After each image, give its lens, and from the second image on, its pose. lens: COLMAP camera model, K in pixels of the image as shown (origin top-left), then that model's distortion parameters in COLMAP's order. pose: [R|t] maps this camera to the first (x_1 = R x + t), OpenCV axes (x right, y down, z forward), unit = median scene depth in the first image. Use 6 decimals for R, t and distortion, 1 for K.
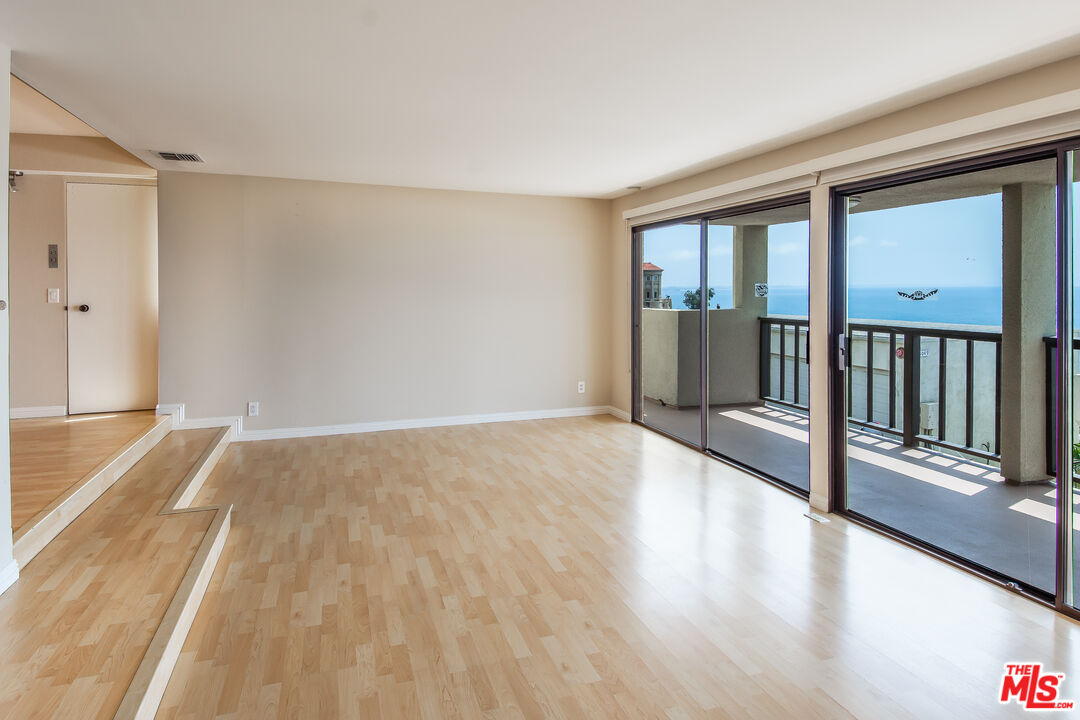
lens RADIAL K [[622.3, 0, 540.0], [0, 622.3, 360.0], [0, 0, 1]] dist [0.067606, -0.058738]
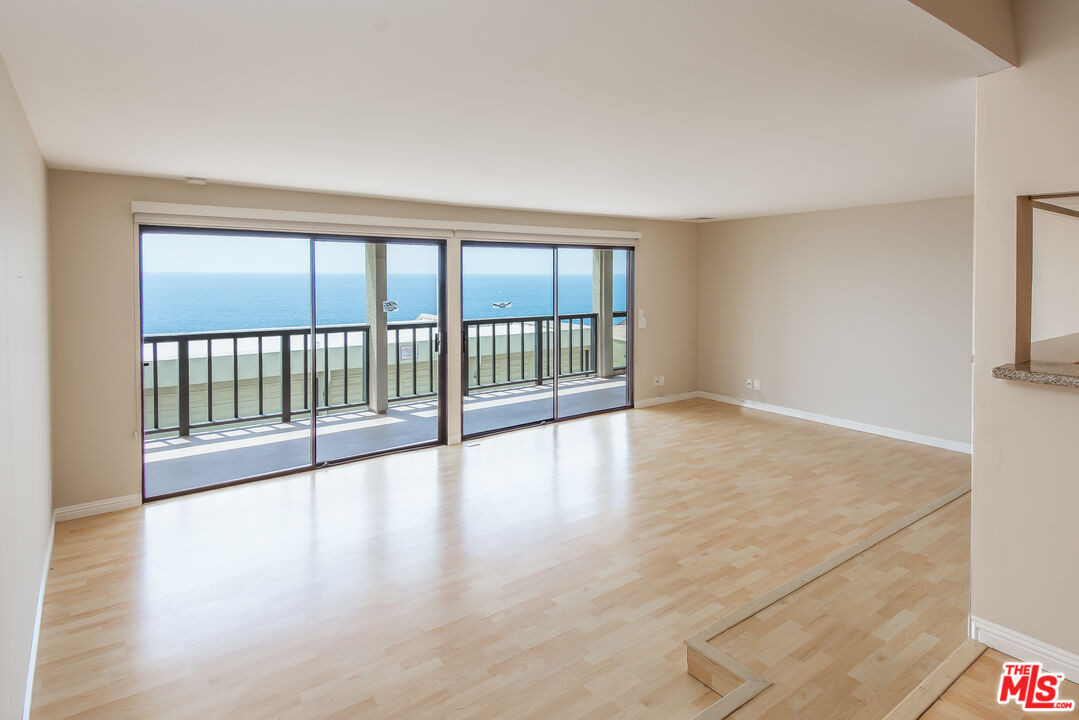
lens RADIAL K [[578.7, 0, 550.4], [0, 578.7, 379.1], [0, 0, 1]] dist [0.058596, -0.045302]
pose [[-0.337562, -0.173417, 0.925191, -1.278398], [0.103181, 0.970143, 0.219490, -0.279580], [-0.935631, 0.169554, -0.309590, 1.664846]]
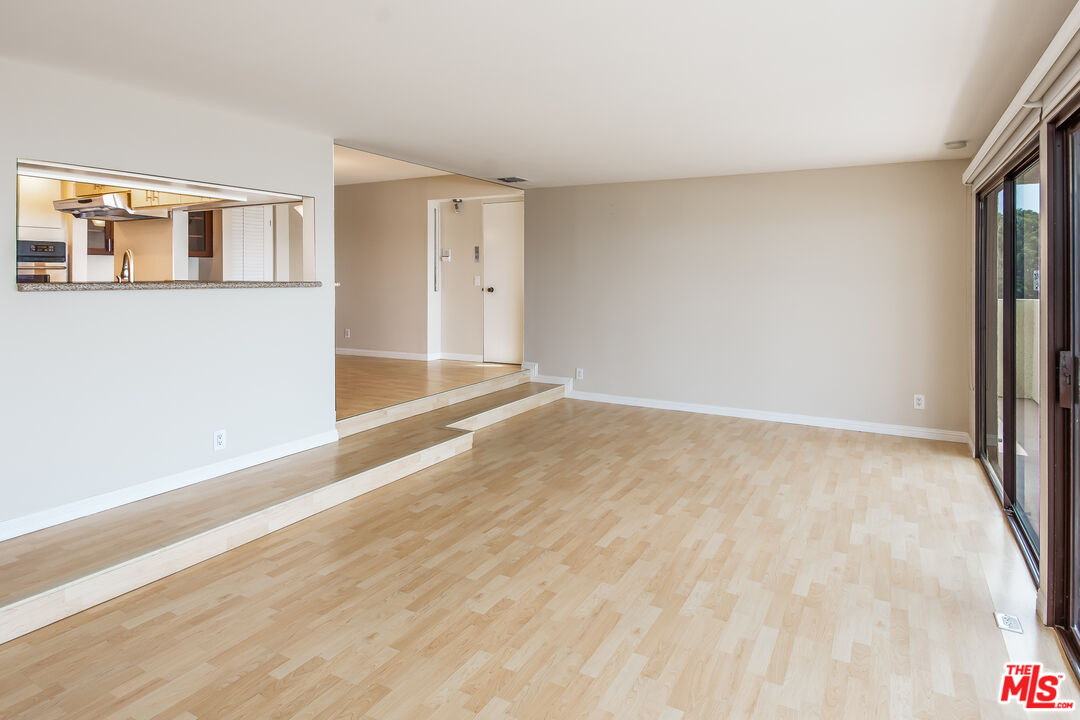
lens RADIAL K [[622.3, 0, 540.0], [0, 622.3, 360.0], [0, 0, 1]] dist [0.067606, -0.058738]
pose [[0.665101, 0.104799, -0.739364, 0.779565], [-0.091858, 0.994066, 0.058269, -0.027335], [0.741083, 0.029162, 0.670780, 0.233426]]
